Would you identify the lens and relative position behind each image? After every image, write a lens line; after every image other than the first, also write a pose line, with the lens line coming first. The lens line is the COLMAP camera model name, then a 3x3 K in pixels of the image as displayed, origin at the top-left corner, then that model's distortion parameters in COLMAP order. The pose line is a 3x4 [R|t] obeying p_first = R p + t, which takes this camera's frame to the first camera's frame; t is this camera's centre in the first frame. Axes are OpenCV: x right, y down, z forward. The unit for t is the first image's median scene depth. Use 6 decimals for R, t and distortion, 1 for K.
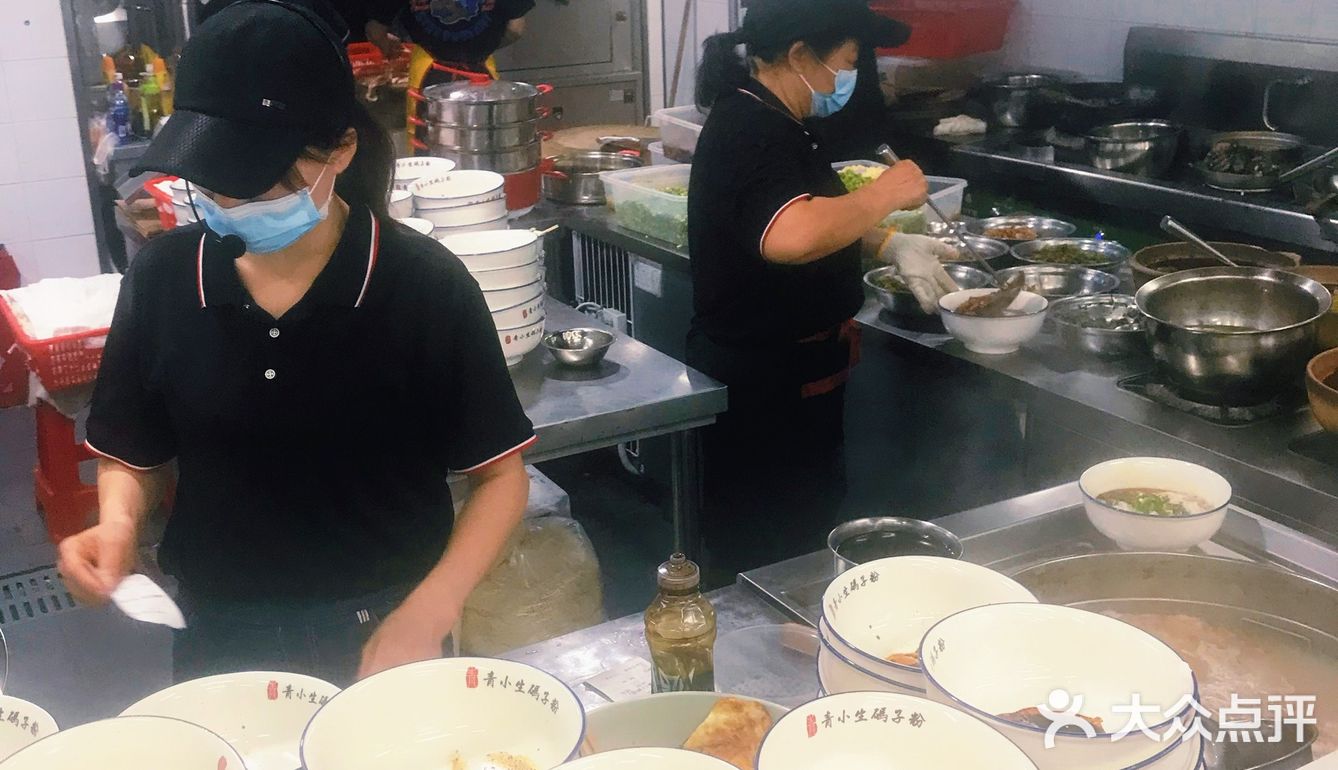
lens RADIAL K [[1495.8, 0, 669.0], [0, 1495.8, 385.0], [0, 0, 1]] dist [0.136421, -0.370288]
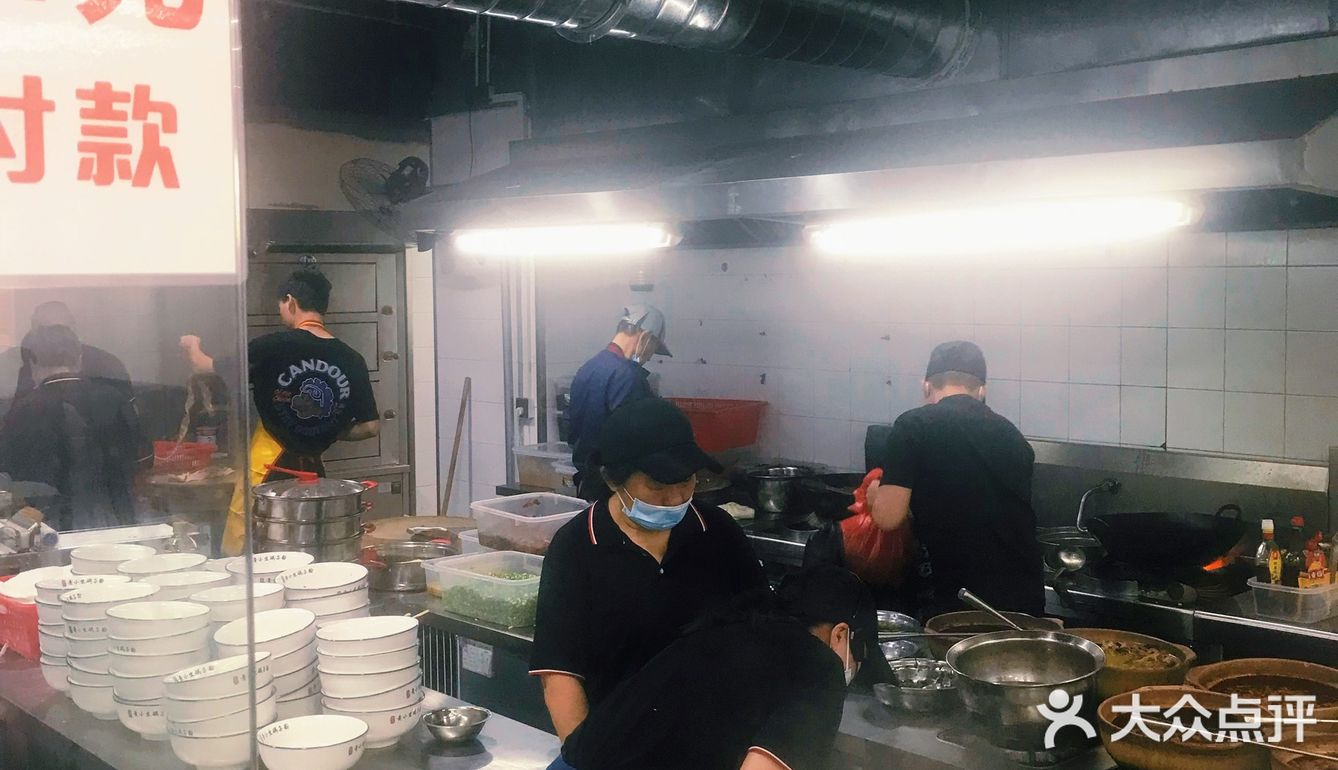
lens RADIAL K [[1495.8, 0, 669.0], [0, 1495.8, 385.0], [0, 0, 1]] dist [0.136421, -0.370288]
pose [[0.980914, 0.000502, 0.194444, -0.090087], [0.048418, 0.967867, -0.246757, 0.009956], [-0.188319, 0.251462, 0.949370, -0.084098]]
